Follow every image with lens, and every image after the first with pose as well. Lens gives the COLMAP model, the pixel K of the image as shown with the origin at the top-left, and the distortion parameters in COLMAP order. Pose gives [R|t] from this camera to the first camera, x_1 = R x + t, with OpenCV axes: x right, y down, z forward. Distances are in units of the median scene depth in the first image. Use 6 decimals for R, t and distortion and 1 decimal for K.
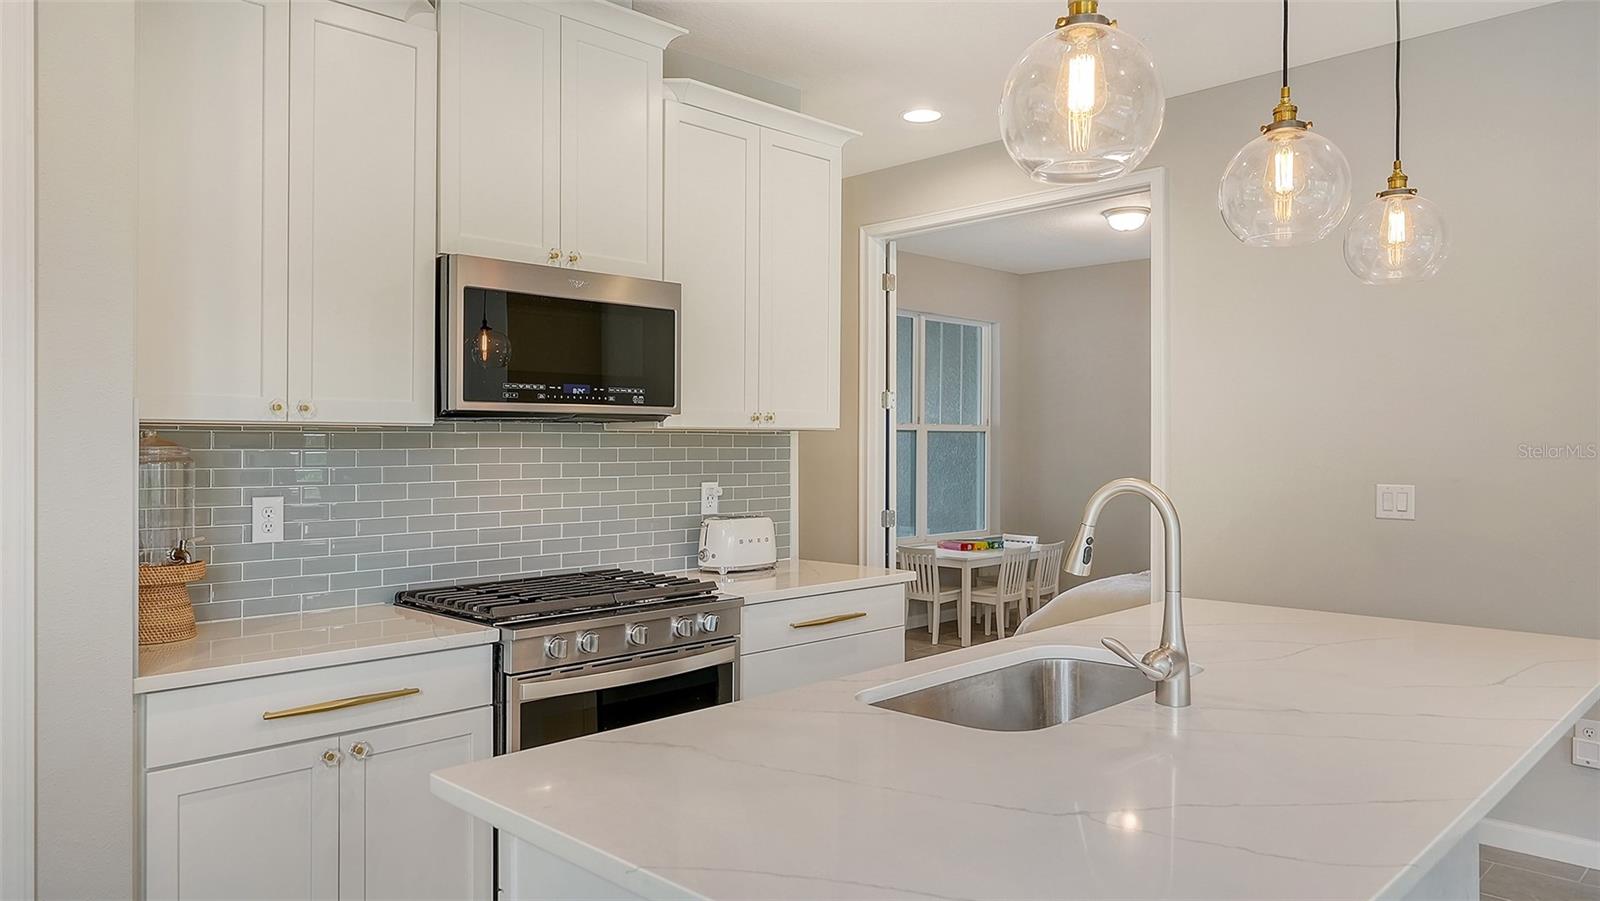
lens RADIAL K [[1066.0, 0, 809.9], [0, 1066.0, 450.6], [0, 0, 1]] dist [0.000609, 0.000179]
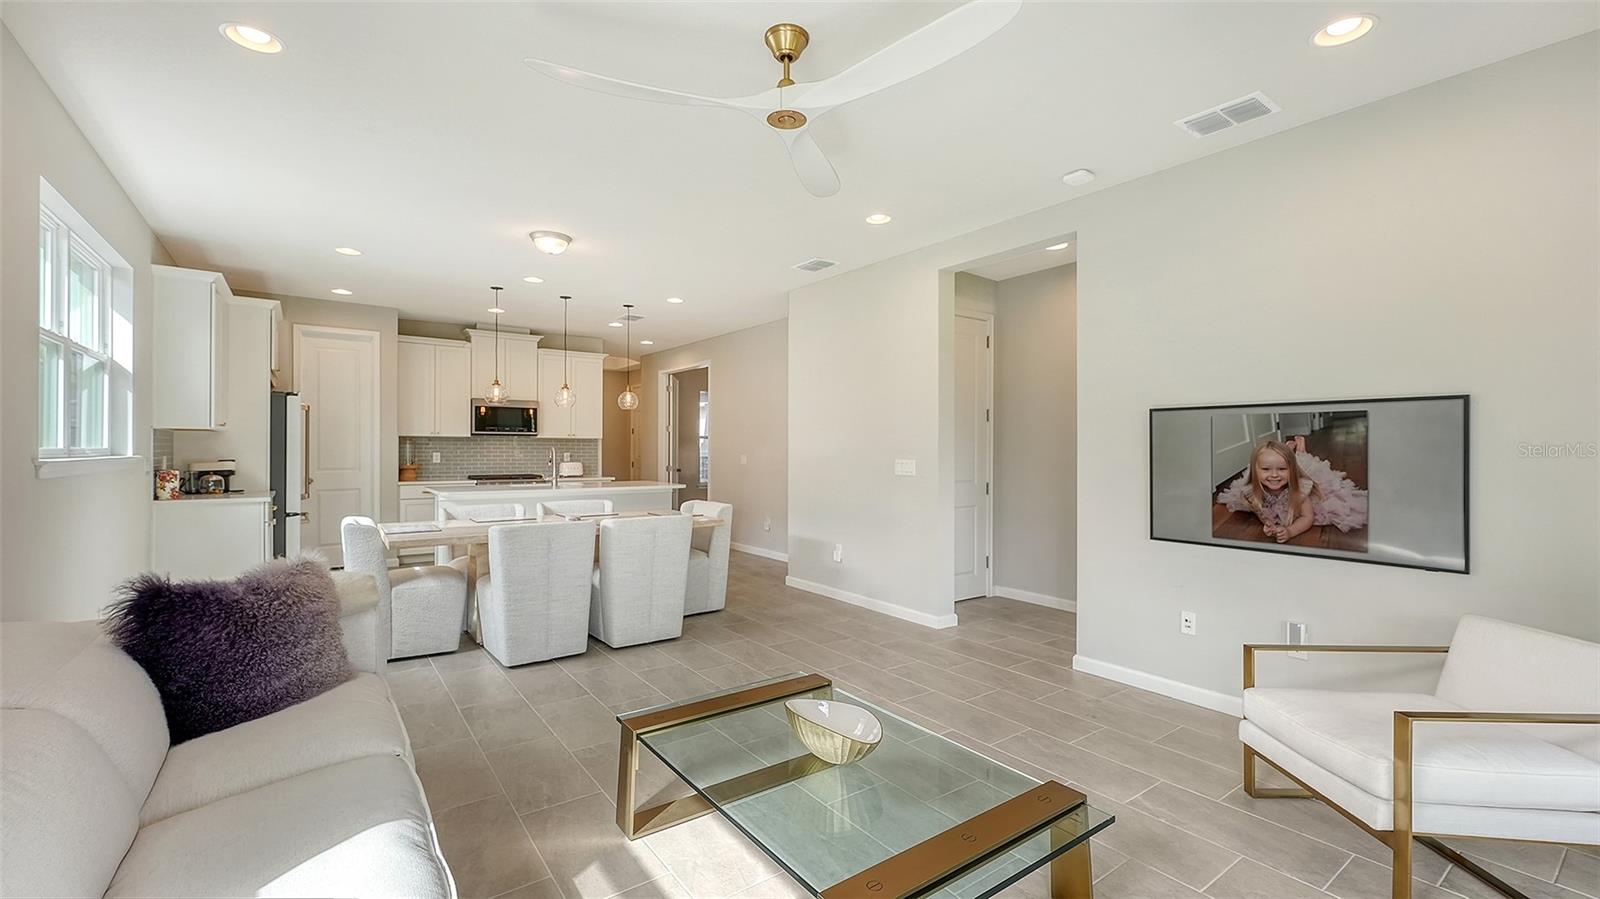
lens RADIAL K [[666.4, 0, 801.9], [0, 666.4, 446.8], [0, 0, 1]] dist [0.007765, 0.000010]
pose [[0.987360, 0.006608, -0.158353, 1.134197], [-0.007779, 0.999947, -0.006776, 0.020638], [0.158300, 0.007922, 0.987359, -1.196641]]
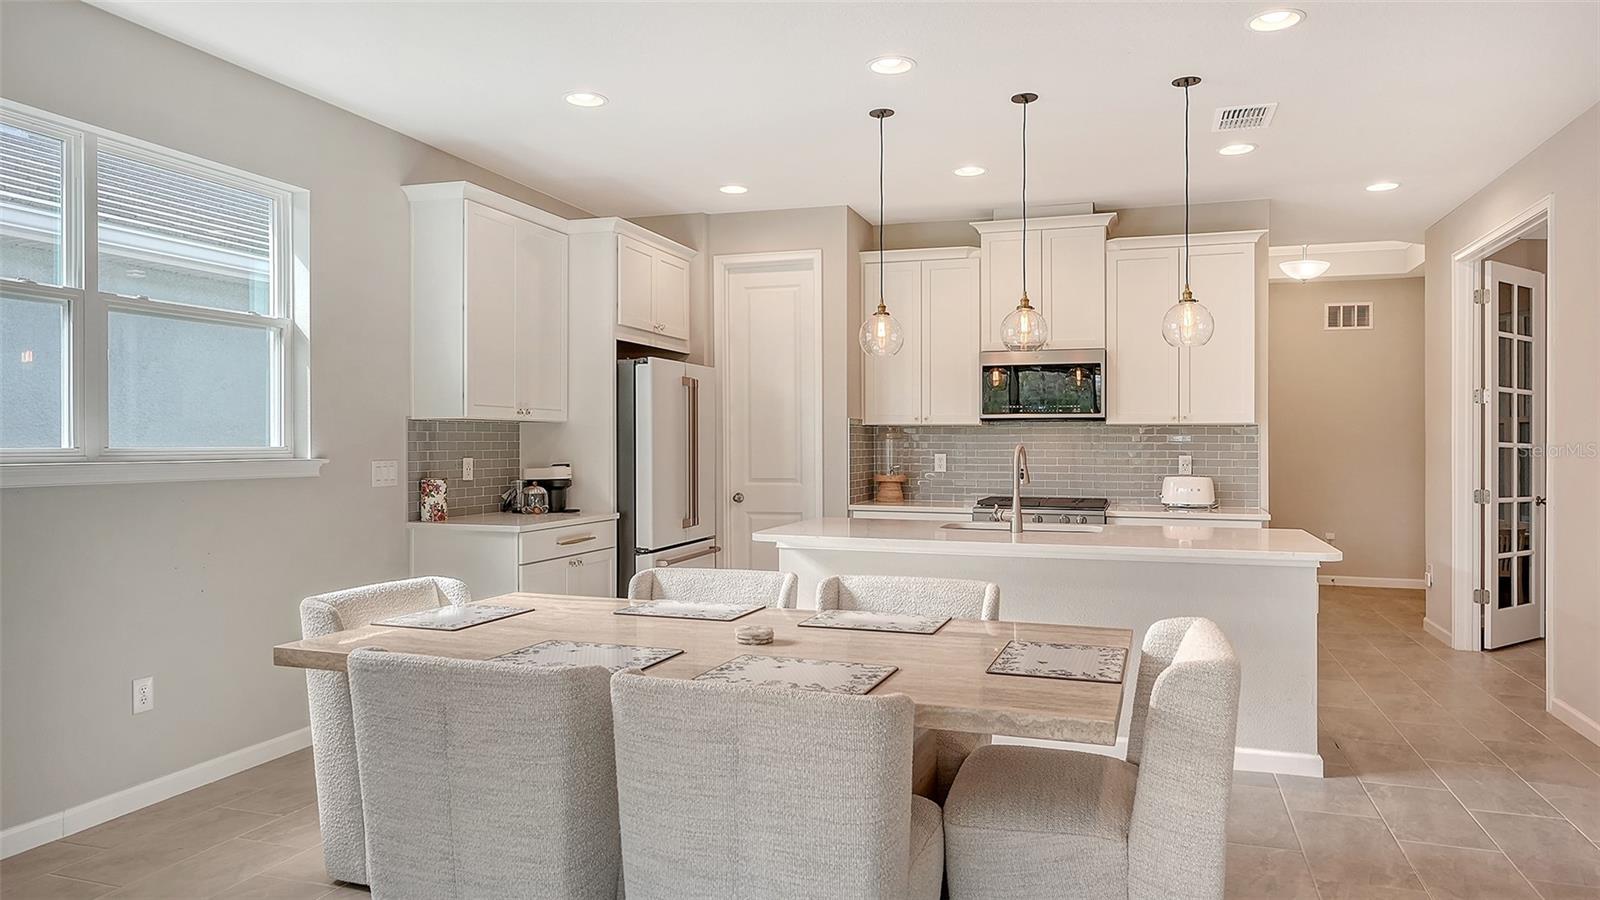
lens RADIAL K [[1027.3, 0, 812.4], [0, 1027.3, 437.6], [0, 0, 1]] dist [0.000735, 0.000921]
pose [[0.446388, 0.000720, -0.894839, 1.186456], [-0.007497, 0.999968, -0.002935, 0.011392], [0.894808, 0.008019, 0.446379, -0.275524]]
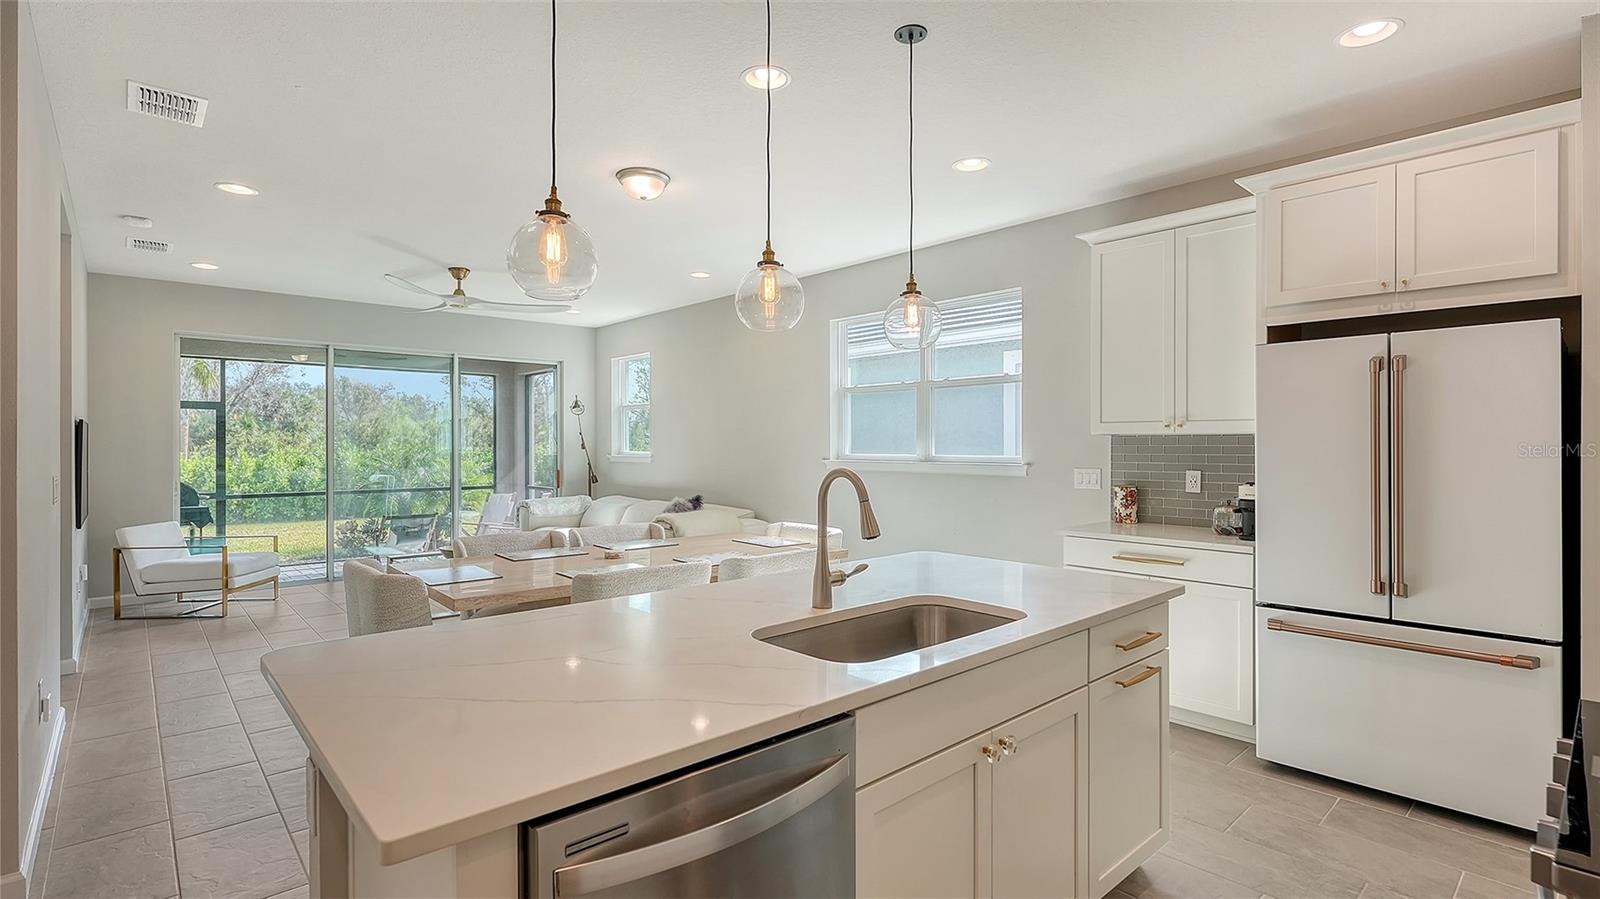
lens RADIAL K [[751.9, 0, 804.0], [0, 751.9, 448.1], [0, 0, 1]] dist [-0.004601, -0.000730]
pose [[-0.998085, 0.002542, 0.061802, 0.150473], [0.003106, 0.999954, 0.009032, -0.005422], [-0.061776, 0.009207, -0.998048, 1.083292]]
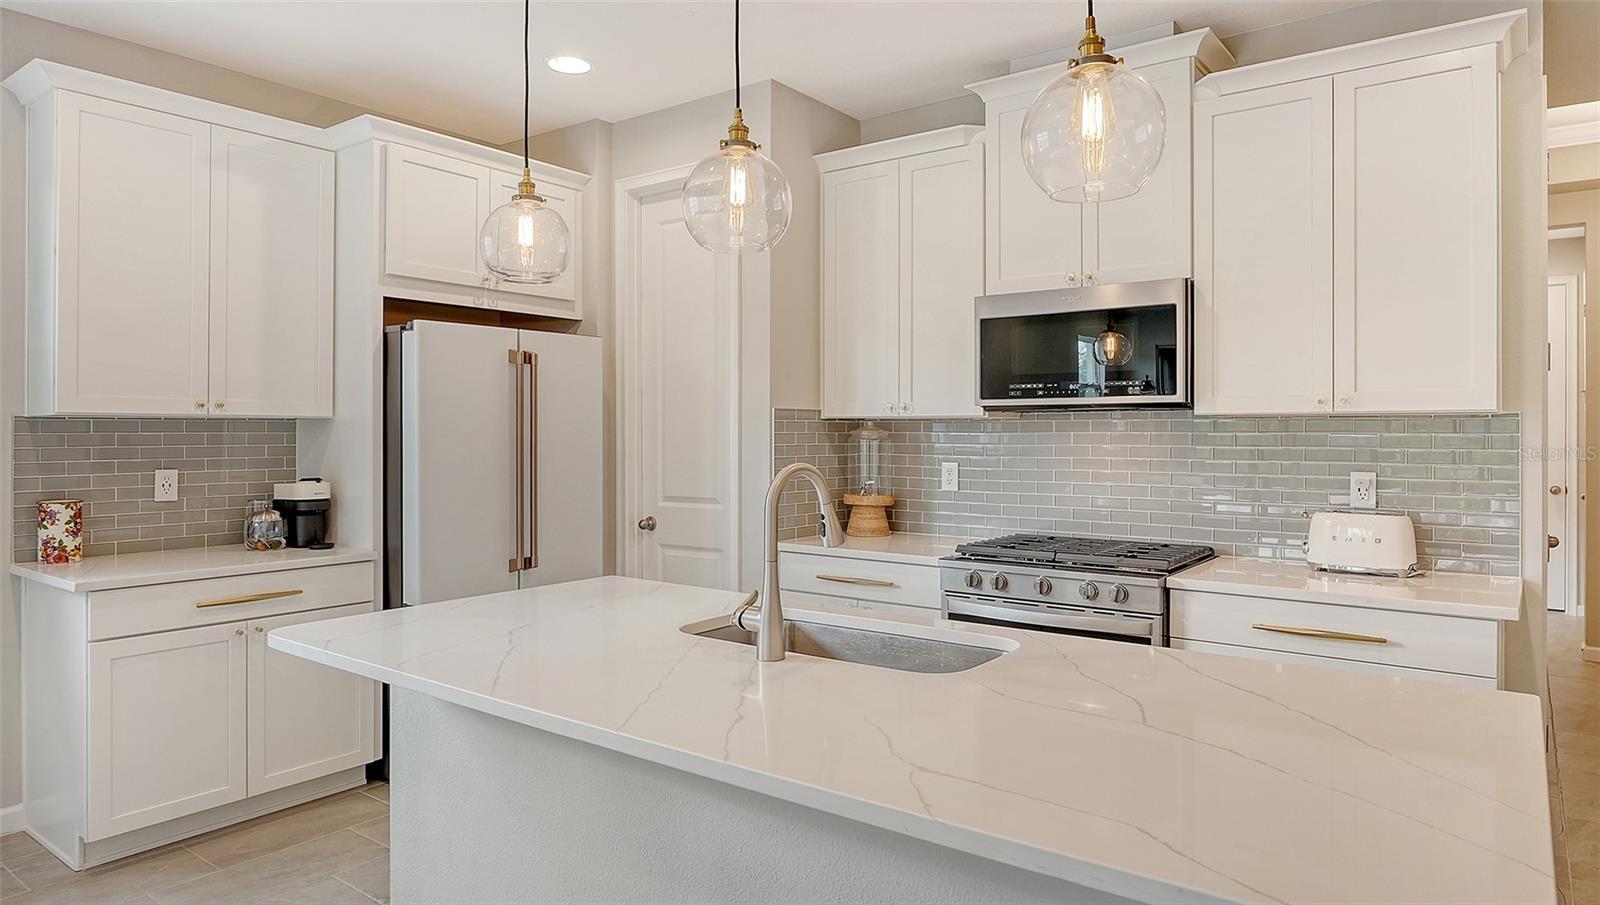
lens RADIAL K [[959.5, 0, 803.0], [0, 959.5, 429.3], [0, 0, 1]] dist [-0.007127, -0.002623]
pose [[0.131467, 0.001249, -0.991320, 0.698134], [-0.004887, 0.999988, 0.000612, -0.005057], [0.991309, 0.004764, 0.131471, 0.456662]]
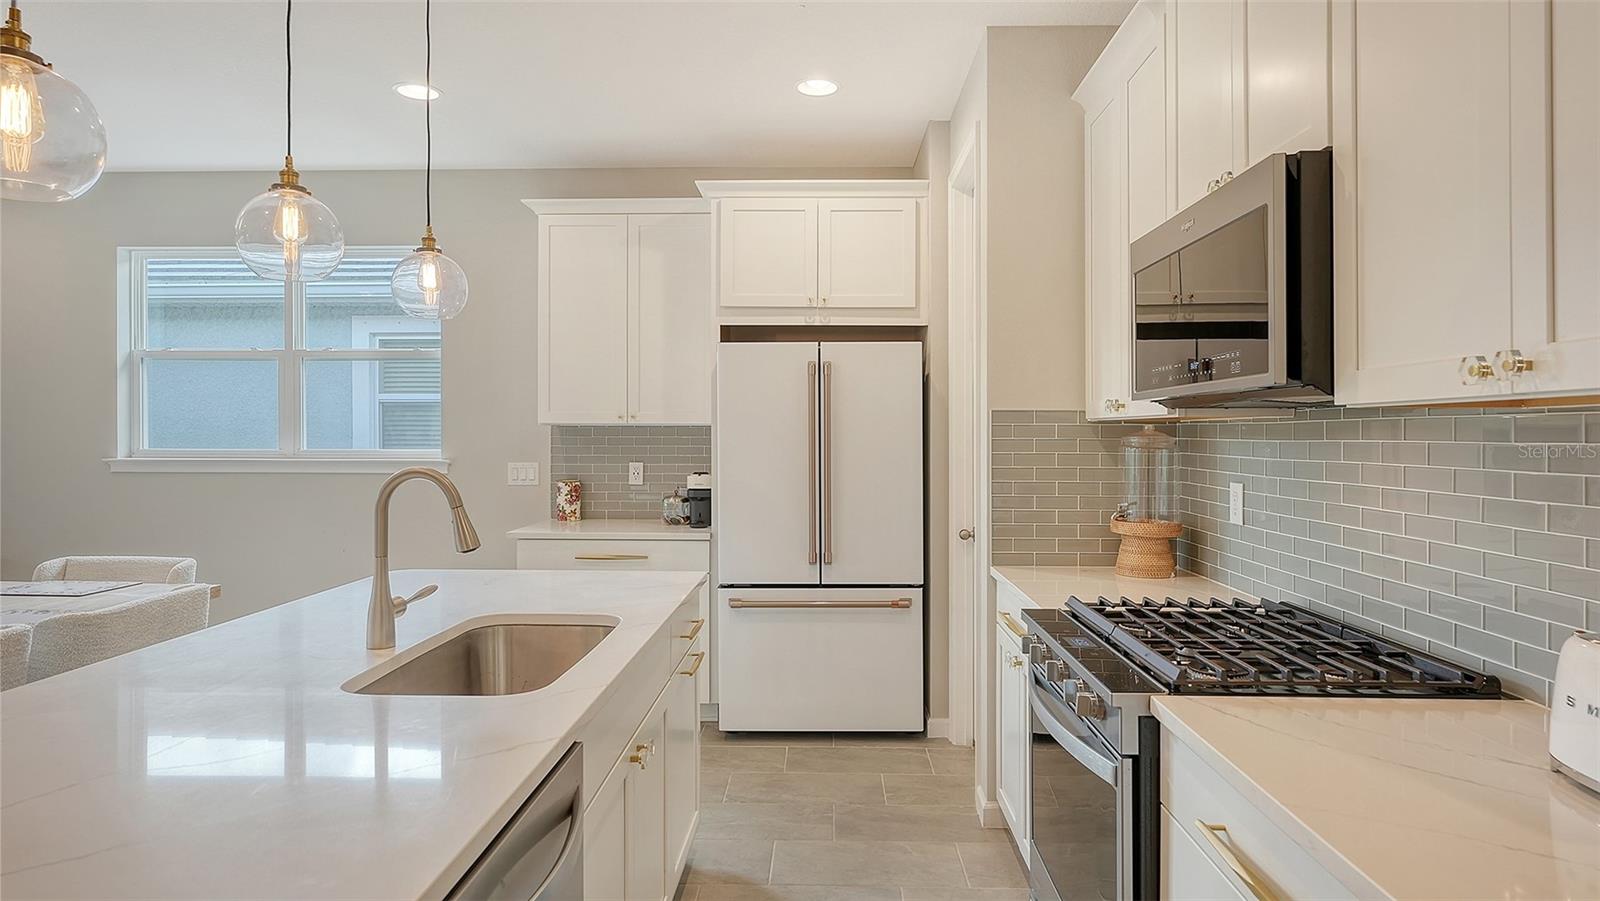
lens RADIAL K [[901.1, 0, 810.4], [0, 901.1, 436.1], [0, 0, 1]] dist [-0.005216, 0.002165]
pose [[-0.734324, 0.002487, -0.678795, 0.347479], [-0.002671, 0.999975, 0.006553, -0.007794], [0.678794, 0.006625, -0.734299, 1.073438]]
